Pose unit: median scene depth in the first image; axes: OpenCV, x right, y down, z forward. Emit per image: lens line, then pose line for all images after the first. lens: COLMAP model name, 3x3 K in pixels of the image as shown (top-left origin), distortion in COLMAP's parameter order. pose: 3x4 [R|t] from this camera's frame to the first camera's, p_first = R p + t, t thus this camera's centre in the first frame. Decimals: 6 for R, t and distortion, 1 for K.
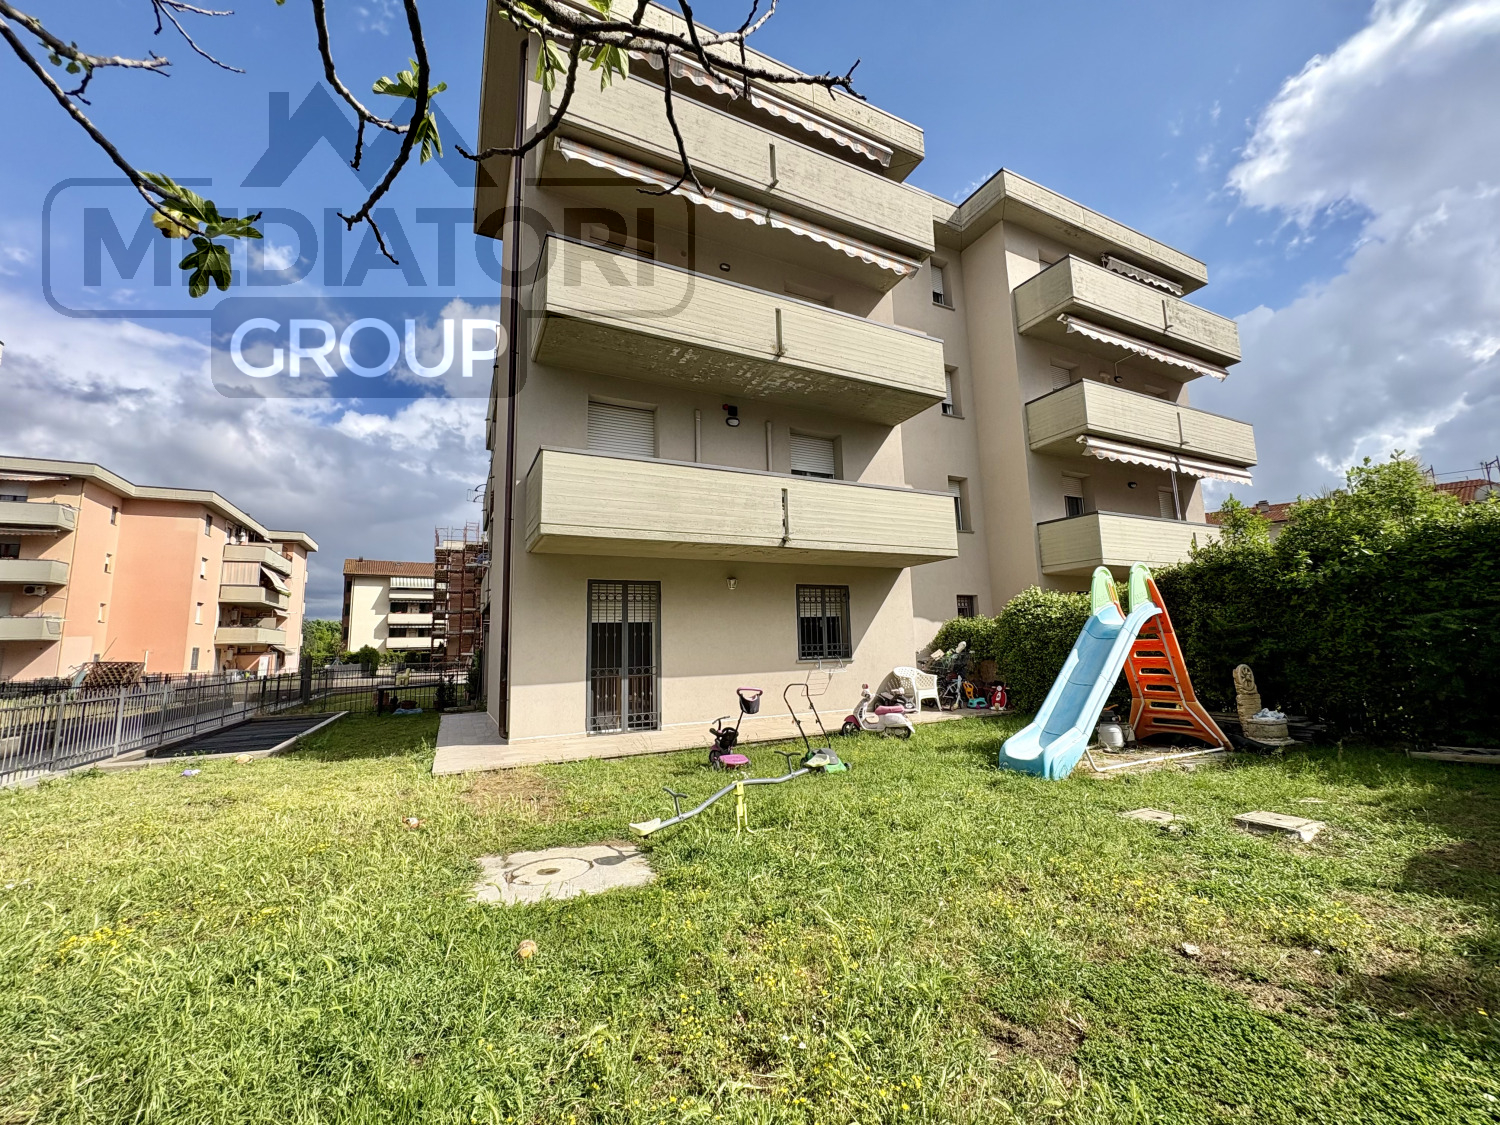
lens RADIAL K [[598.3, 0, 749.4], [0, 598.3, 561.2], [0, 0, 1]] dist [0.000960, 0.000115]
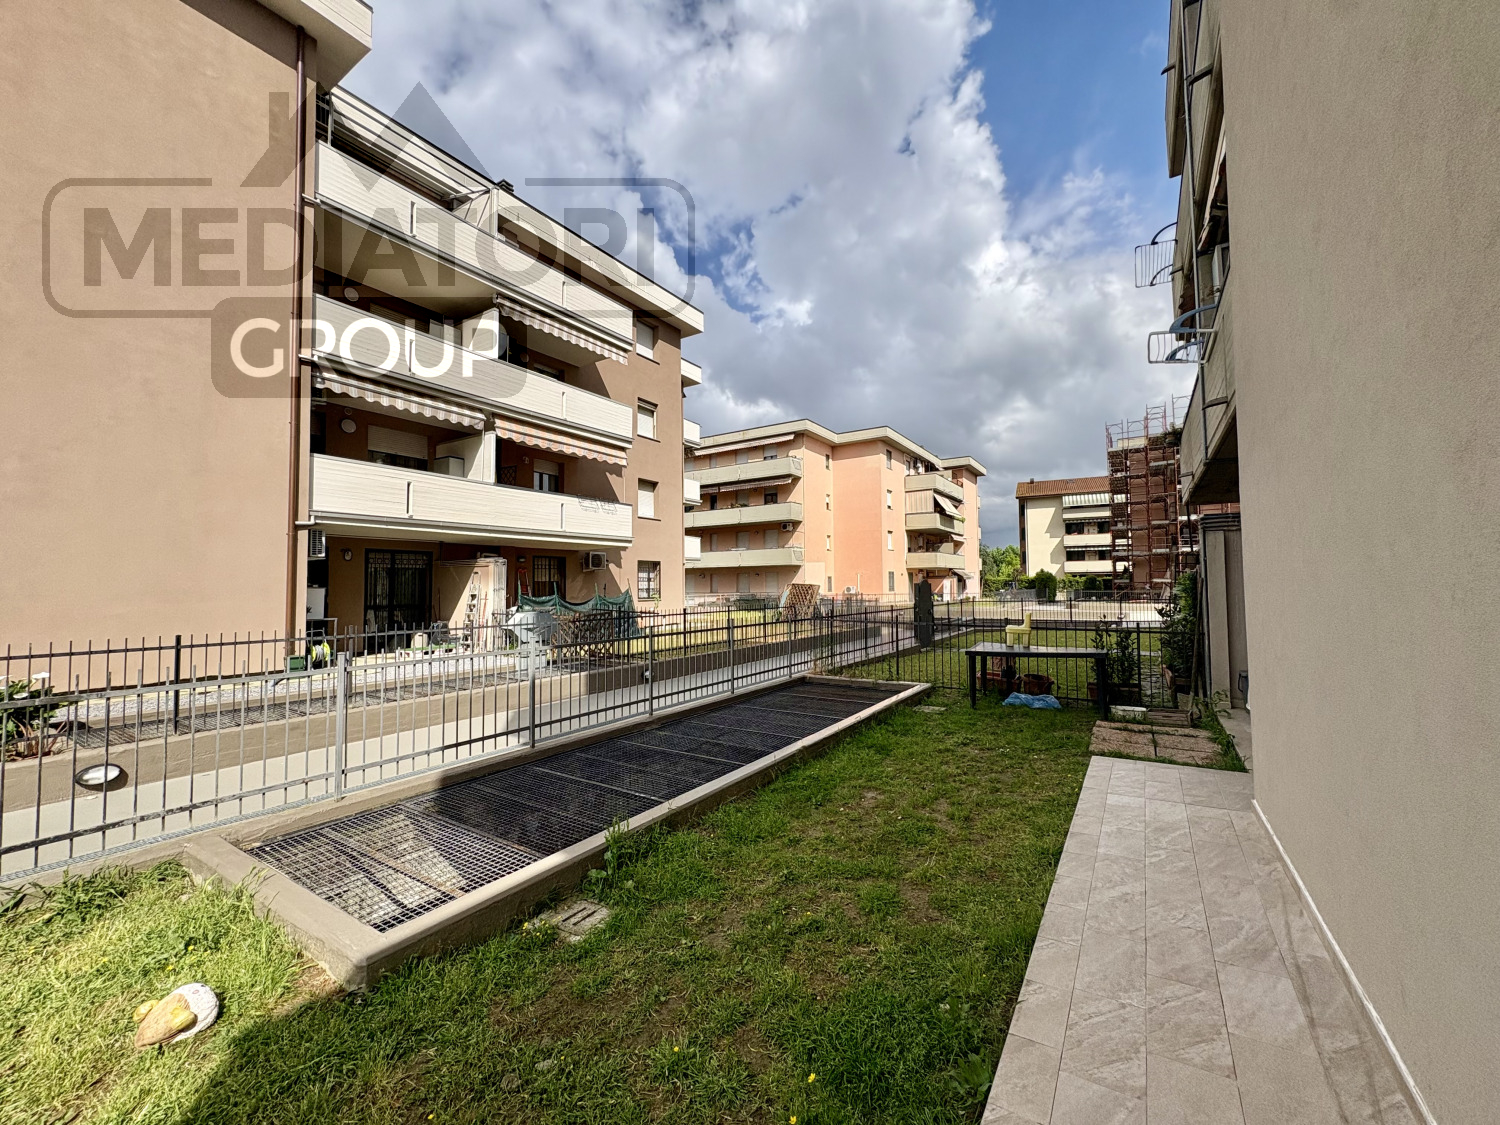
lens RADIAL K [[598.3, 0, 746.5], [0, 598.3, 565.0], [0, 0, 1]] dist [0.000960, 0.000115]
pose [[0.504138, -0.007006, -0.863595, -0.444771], [0.119599, 0.990898, 0.061779, 0.140597], [0.855302, -0.134430, 0.500388, 0.948434]]
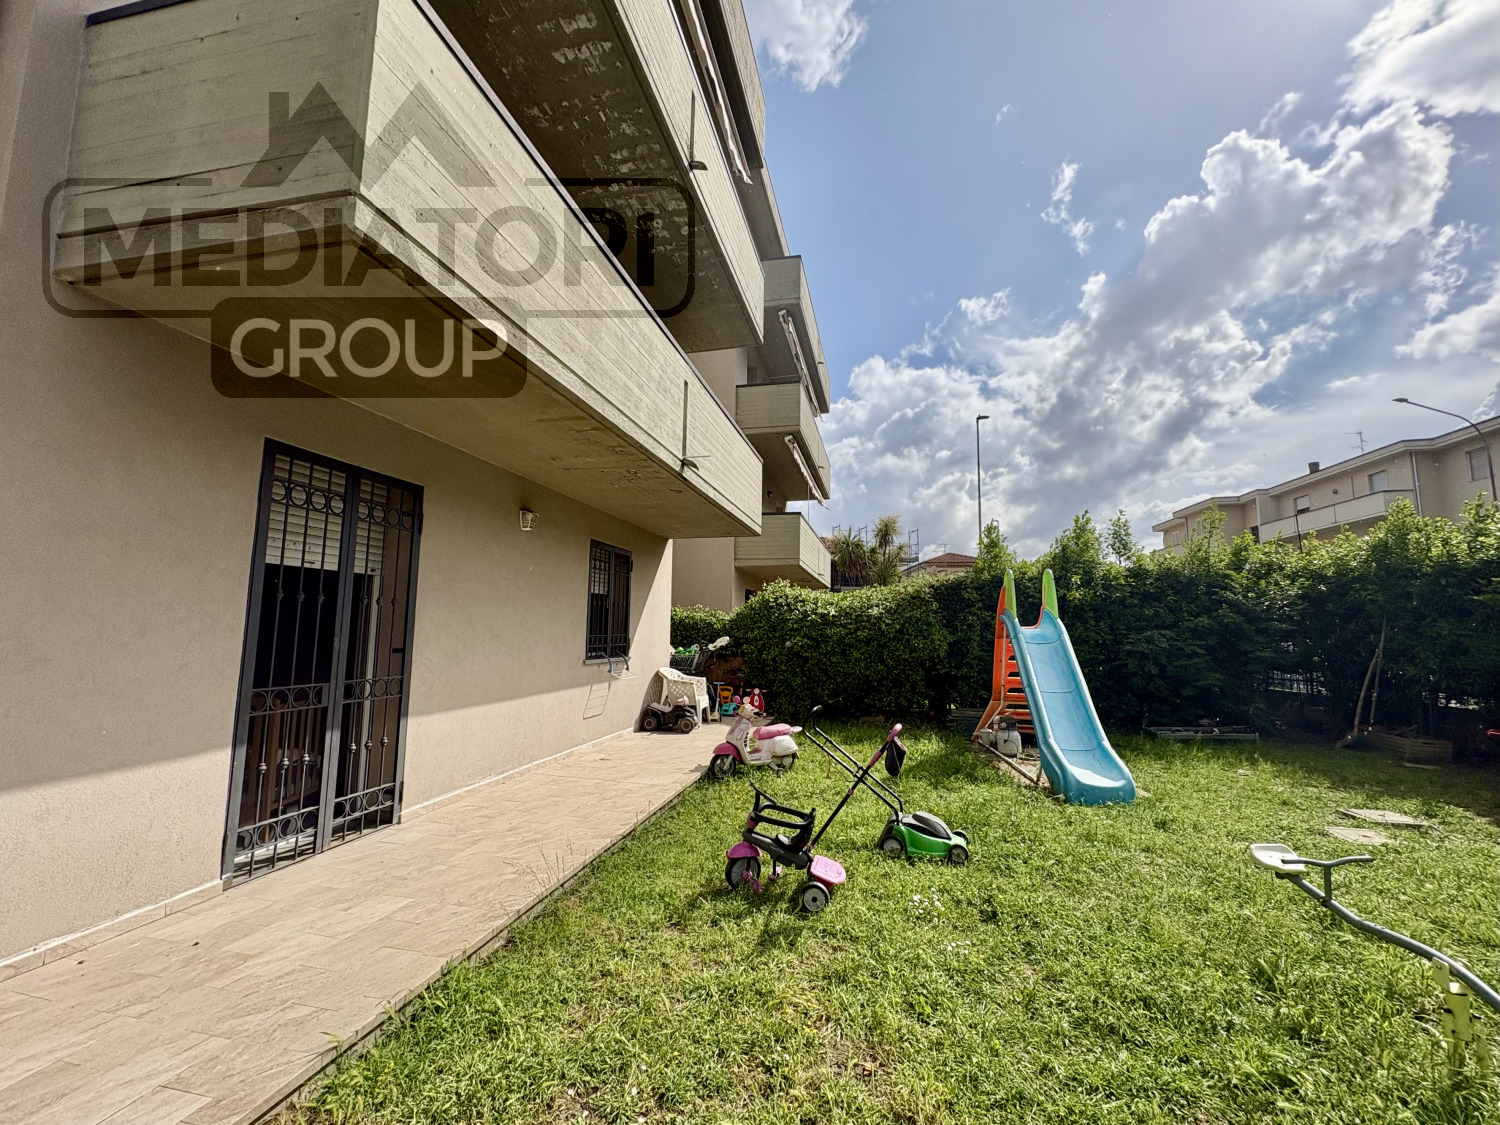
lens RADIAL K [[598.3, 0, 745.2], [0, 598.3, 564.0], [0, 0, 1]] dist [0.000960, 0.000115]
pose [[0.634627, 0.121702, 0.763176, -0.344127], [-0.138966, 0.989397, -0.042219, 0.078529], [-0.760222, -0.079262, 0.644810, 0.540477]]
